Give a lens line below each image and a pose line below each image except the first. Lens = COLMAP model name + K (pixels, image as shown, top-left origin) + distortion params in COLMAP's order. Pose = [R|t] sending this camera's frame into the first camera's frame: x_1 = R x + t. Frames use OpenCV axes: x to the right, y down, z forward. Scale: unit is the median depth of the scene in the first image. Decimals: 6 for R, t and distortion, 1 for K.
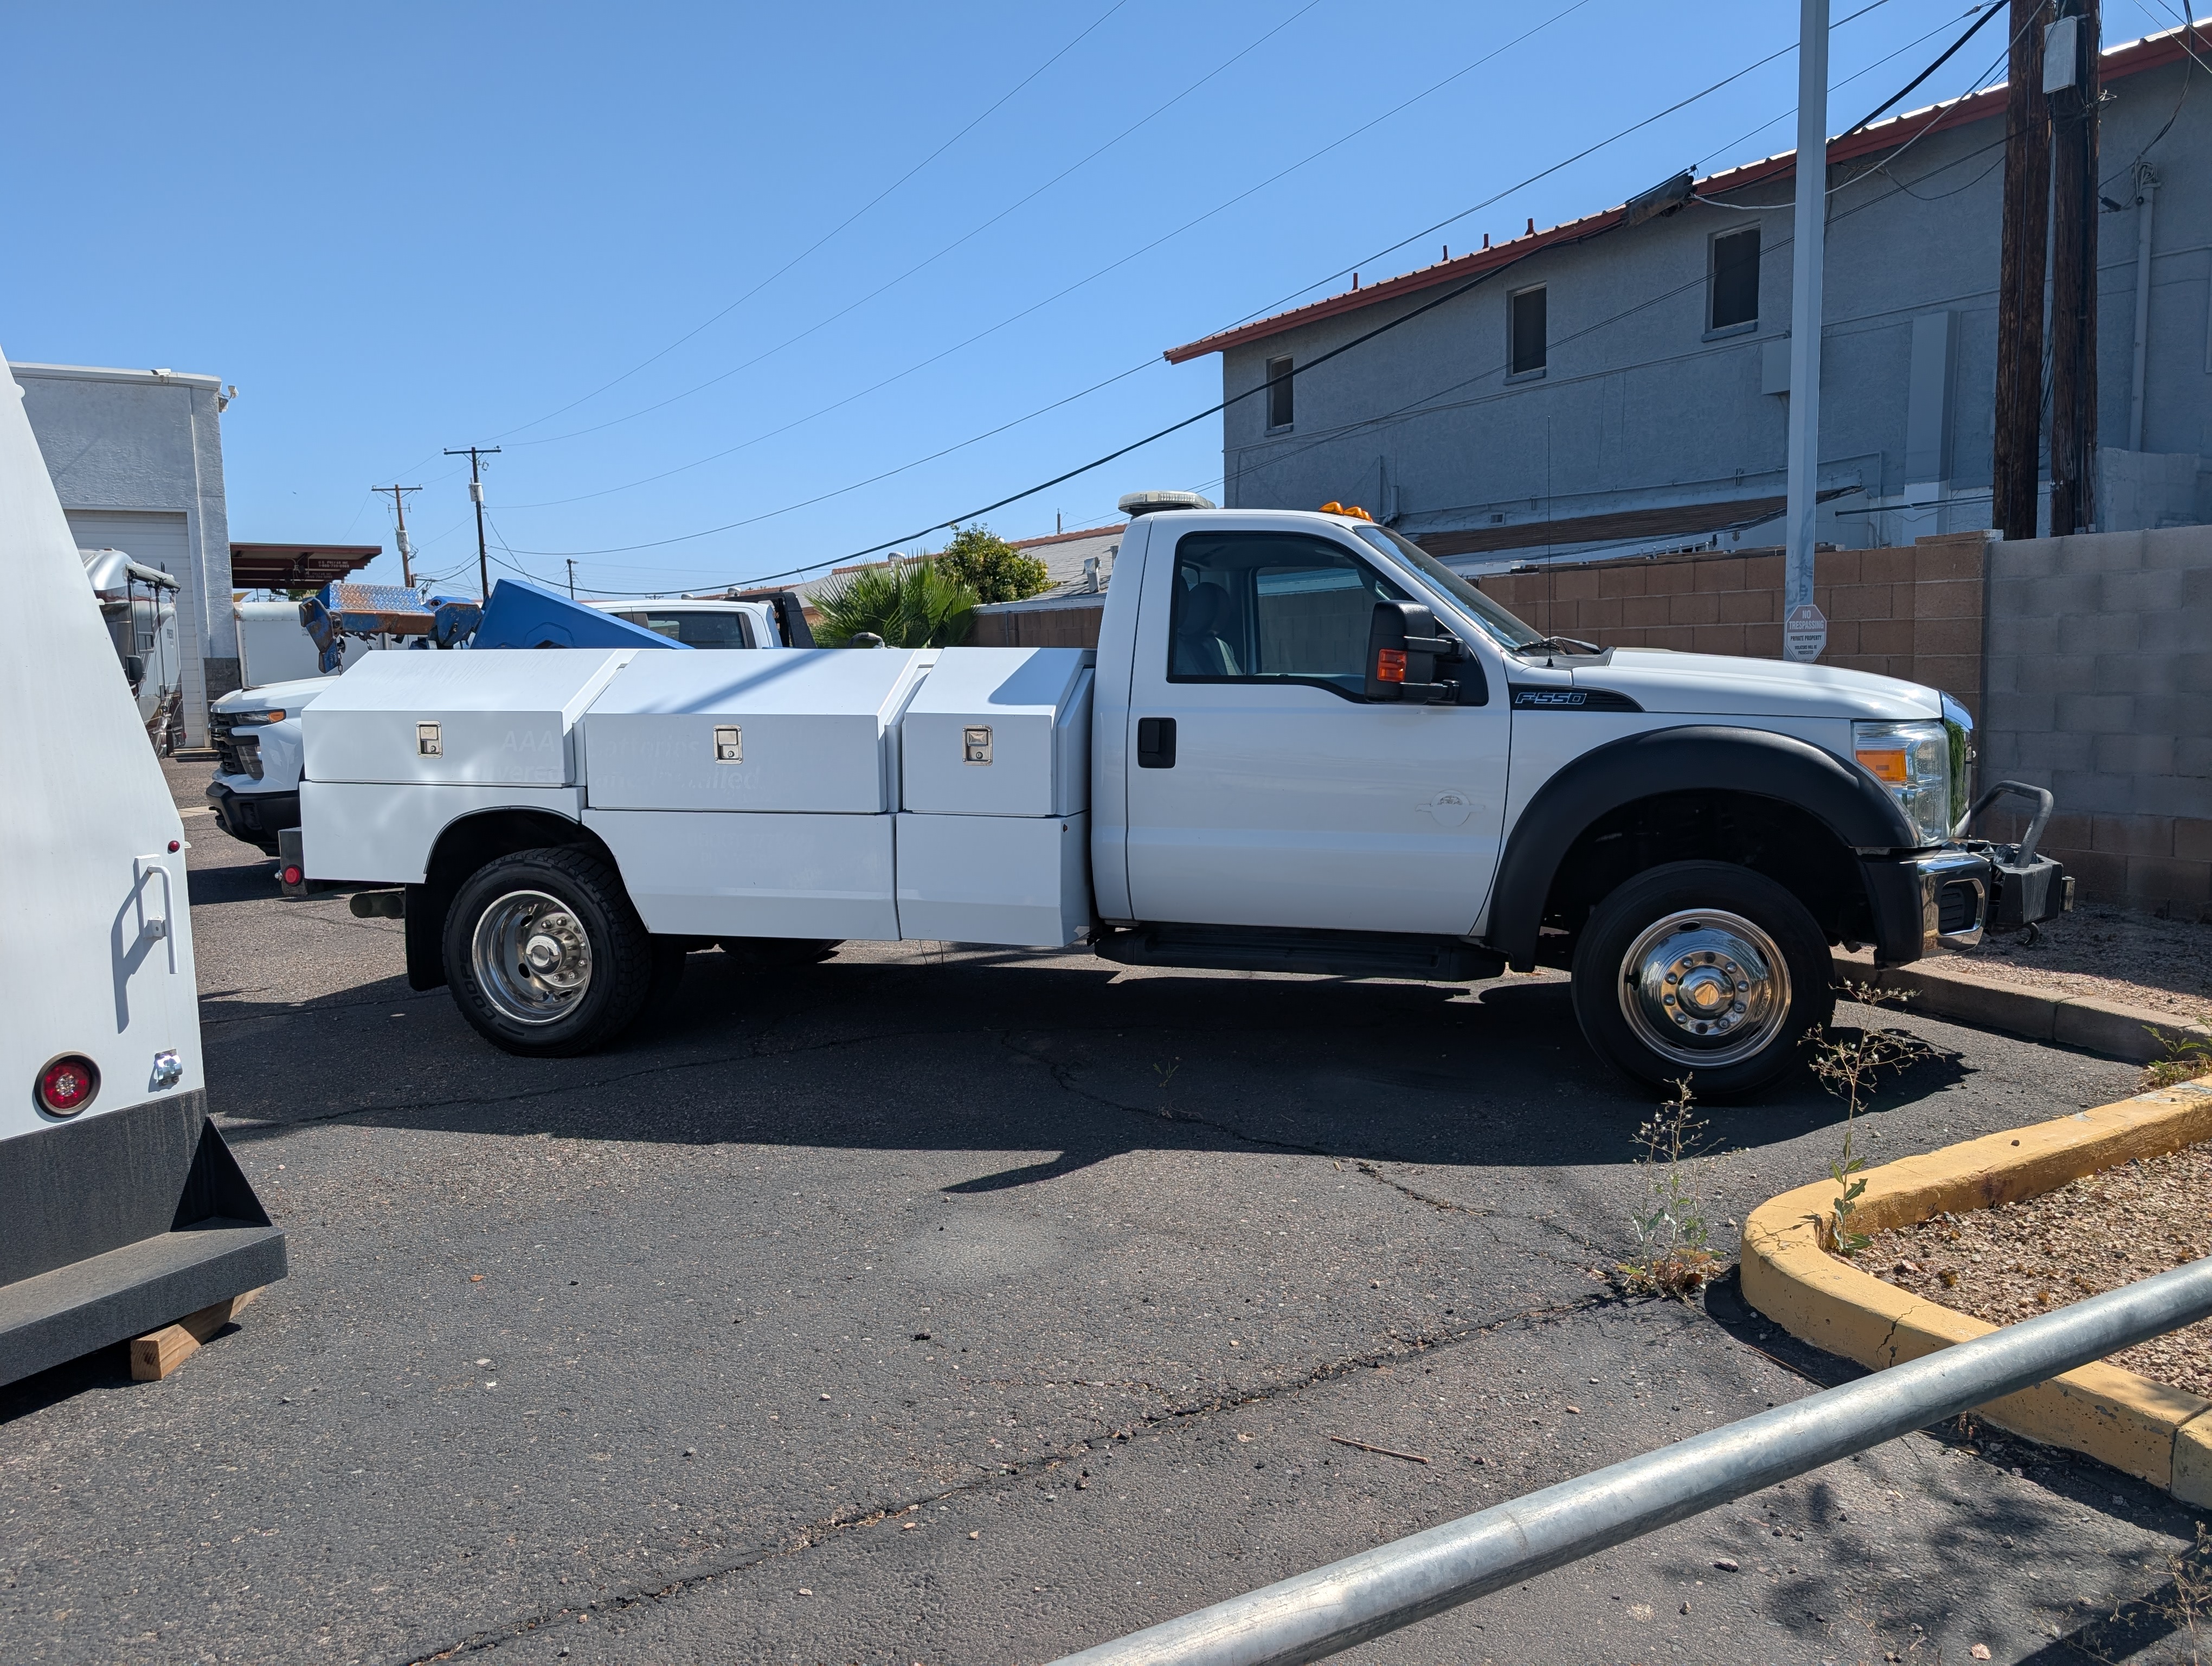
lens RADIAL K [[1613.5, 0, 1108.0], [0, 1613.5, 815.6], [0, 0, 1]] dist [0.014105, -0.012053]
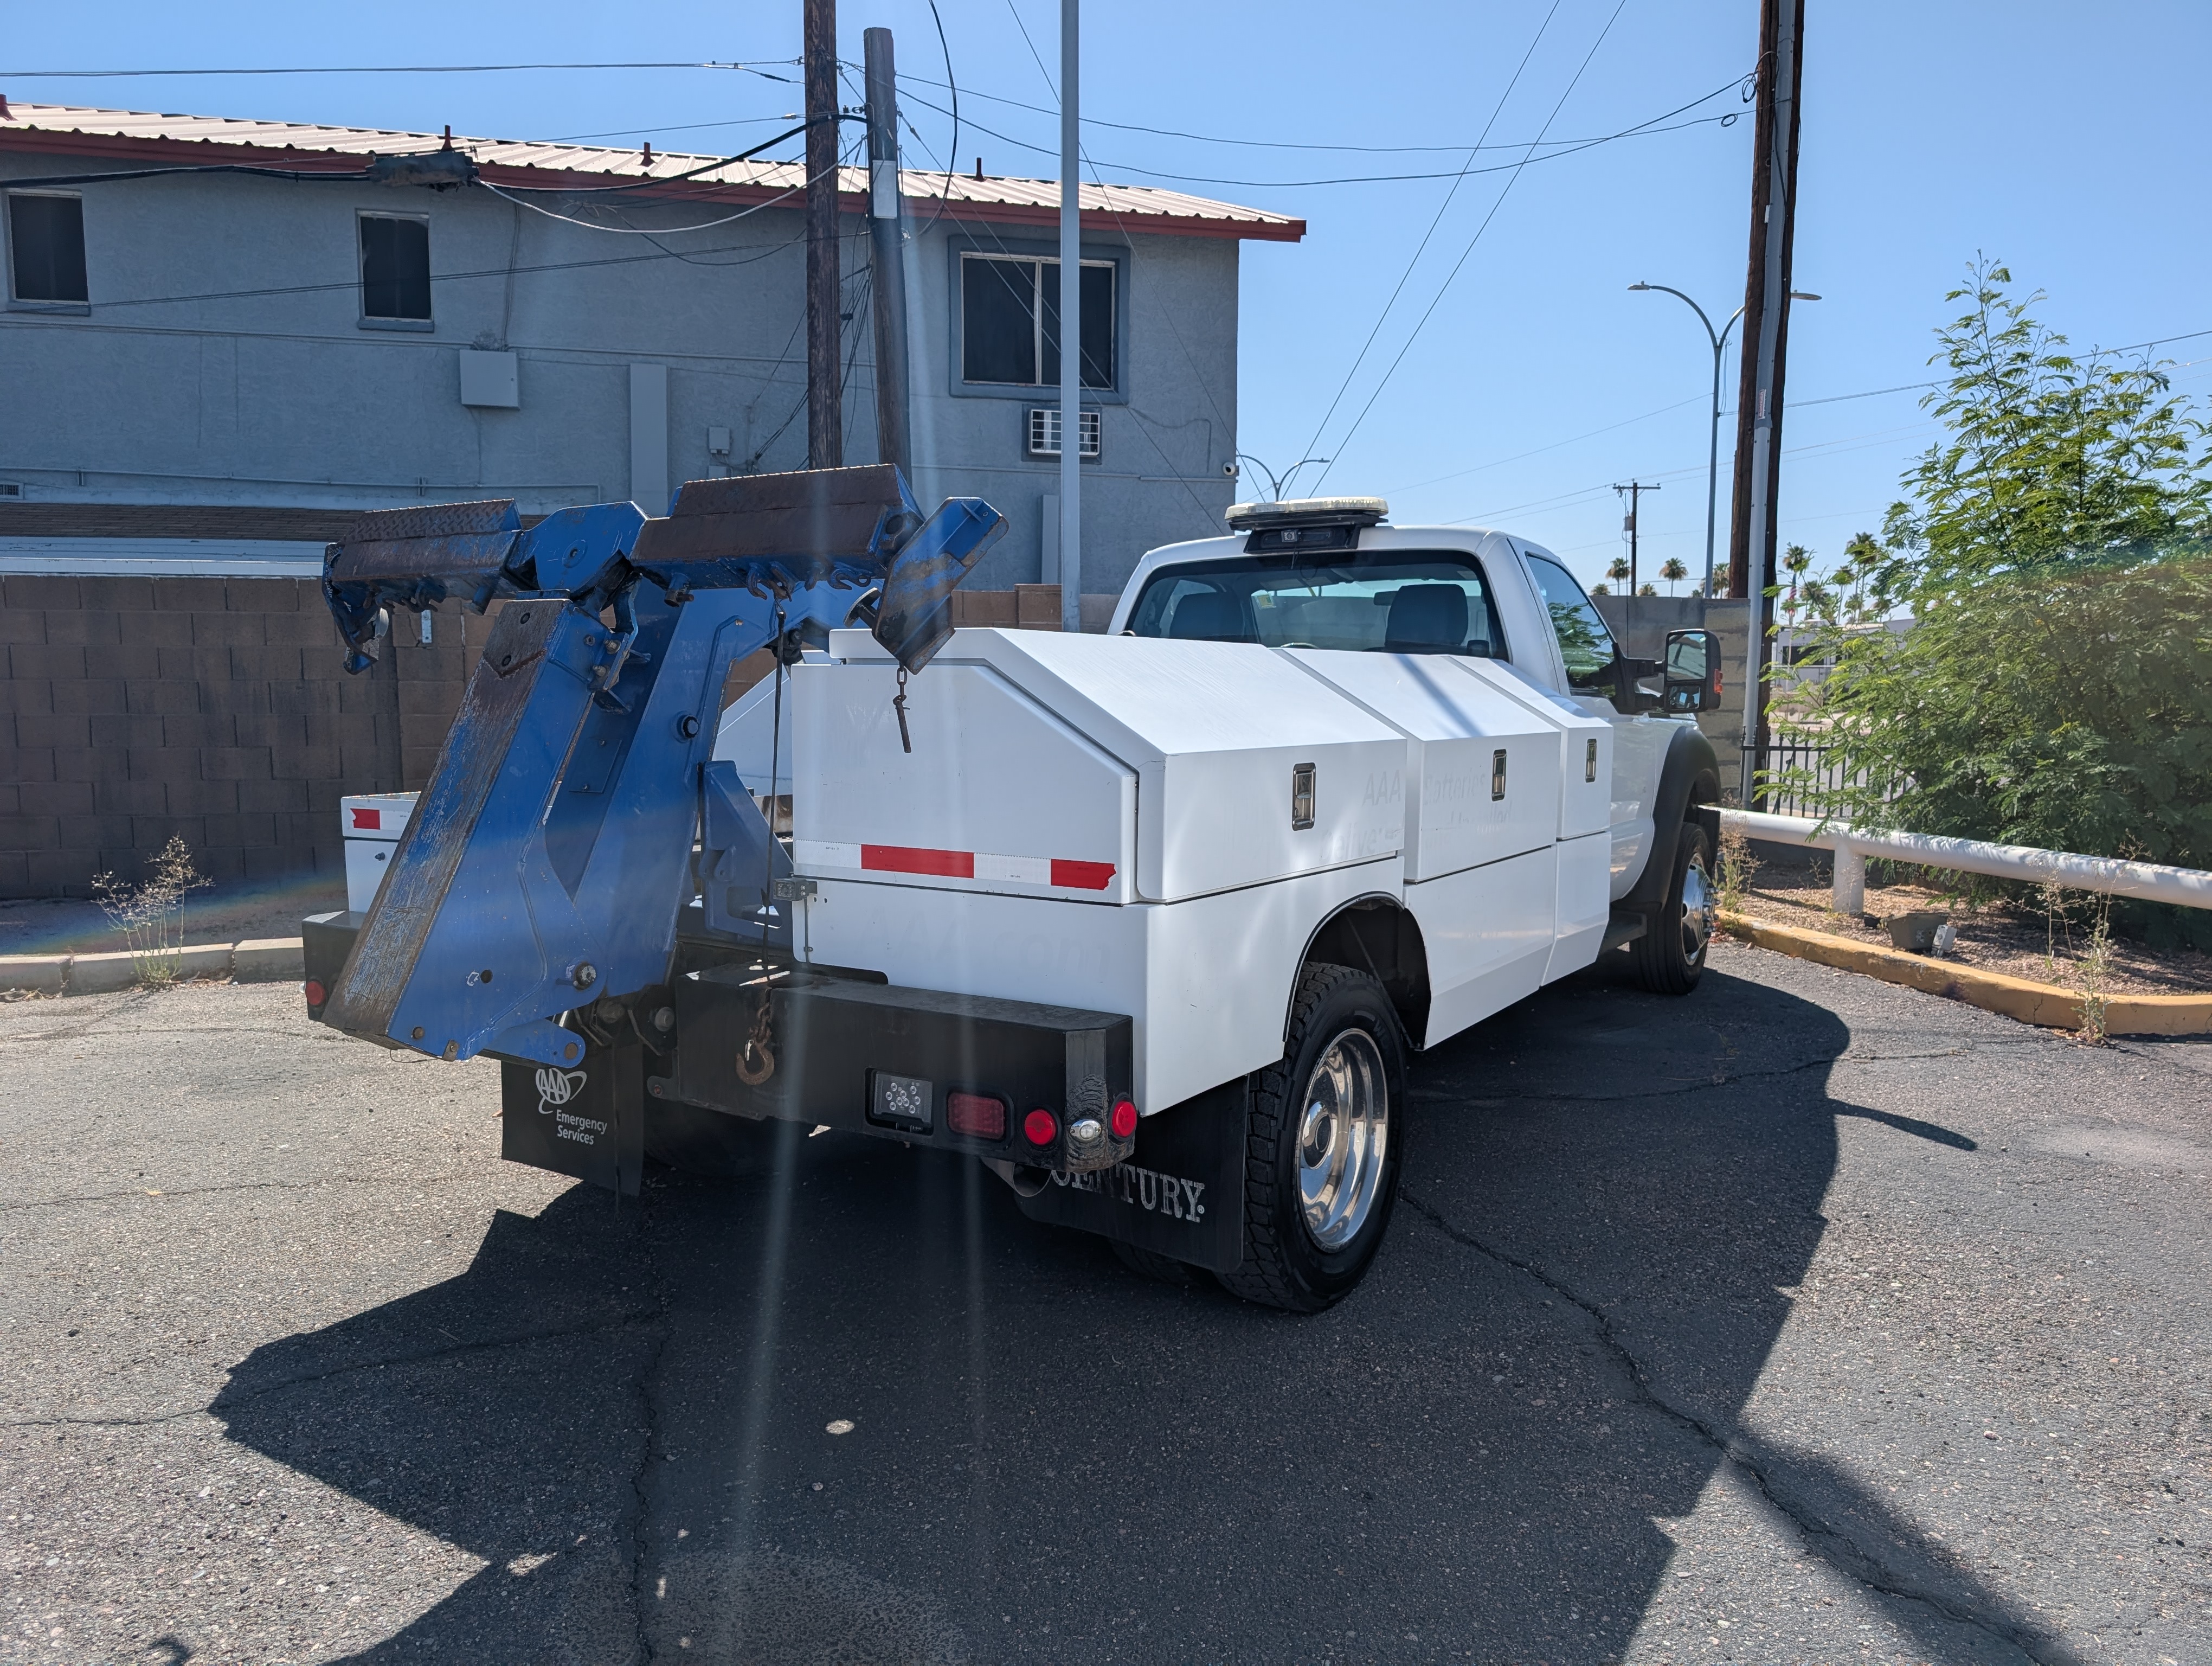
lens RADIAL K [[1613.5, 0, 1104.6], [0, 1613.5, 855.9], [0, 0, 1]] dist [0.014105, -0.012053]
pose [[0.291798, -0.089423, 0.952291, -0.520259], [0.086133, 0.994032, 0.066950, -0.037032], [-0.952594, 0.062488, 0.297759, 0.485715]]
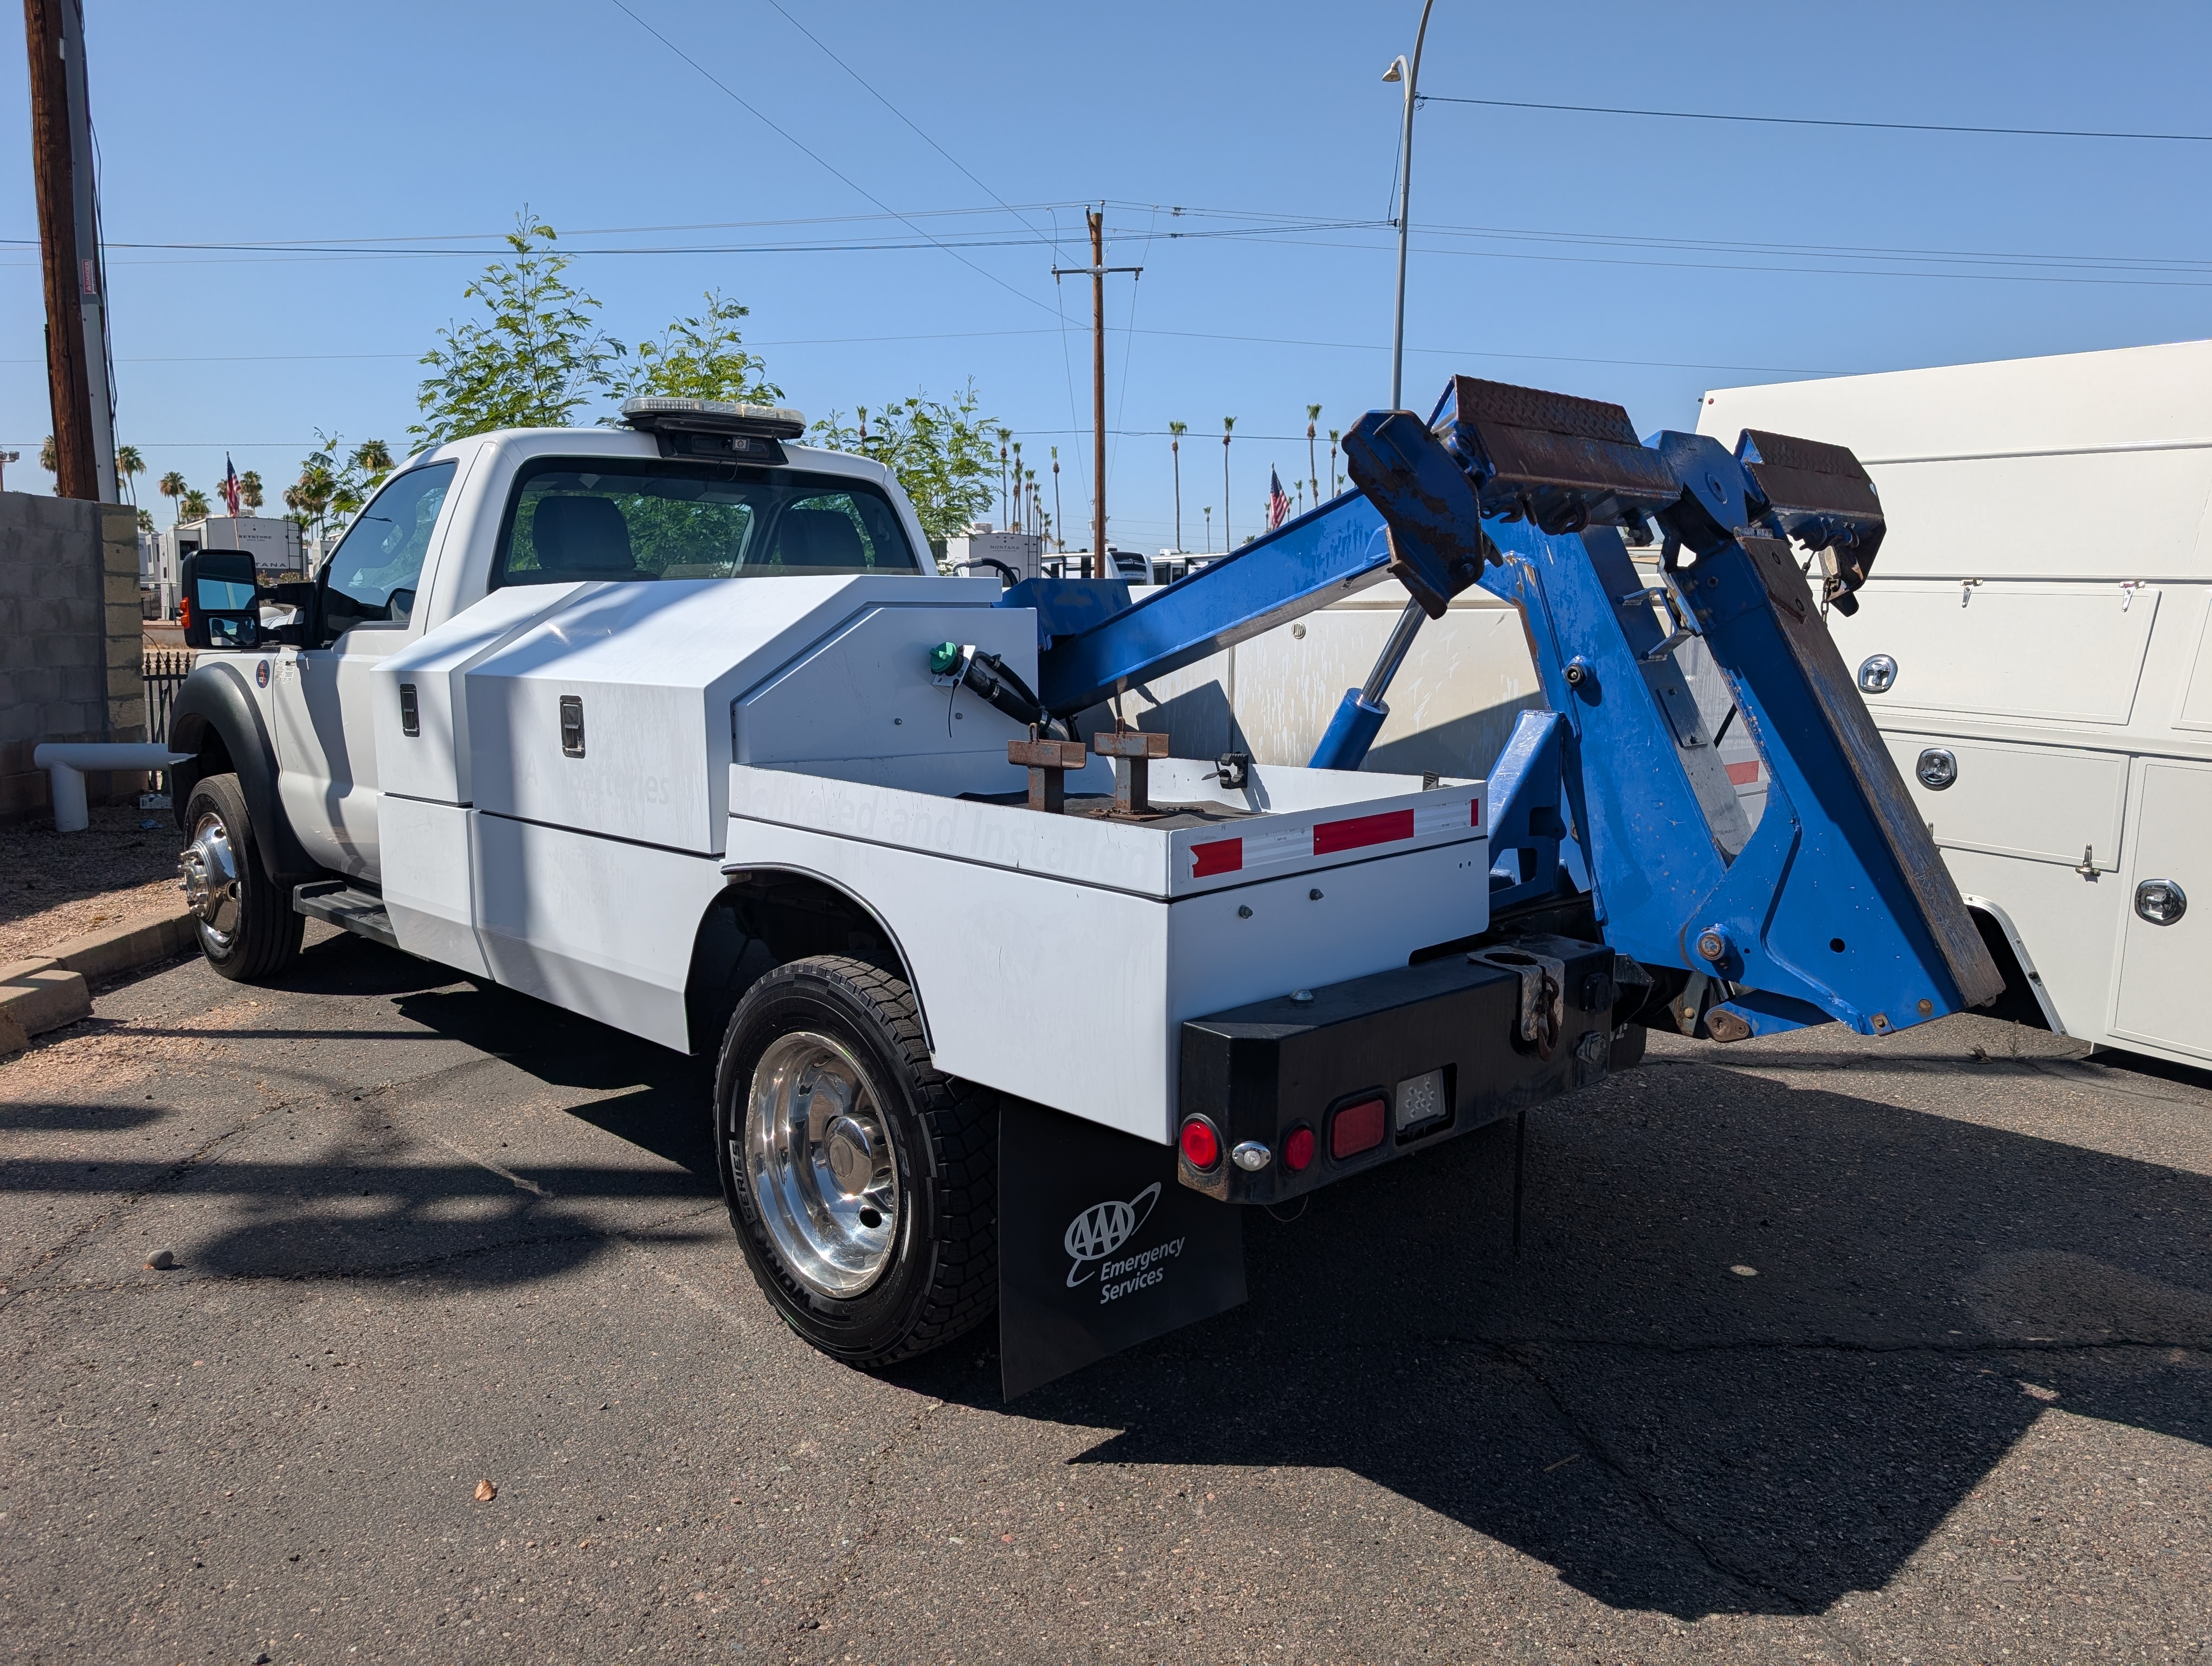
lens RADIAL K [[1613.5, 0, 1120.6], [0, 1613.5, 819.3], [0, 0, 1]] dist [0.014105, -0.012053]
pose [[-0.872848, -0.056584, 0.484700, -0.314020], [0.052207, 0.976727, 0.208037, -0.086707], [-0.485191, 0.206889, -0.849580, 0.945121]]
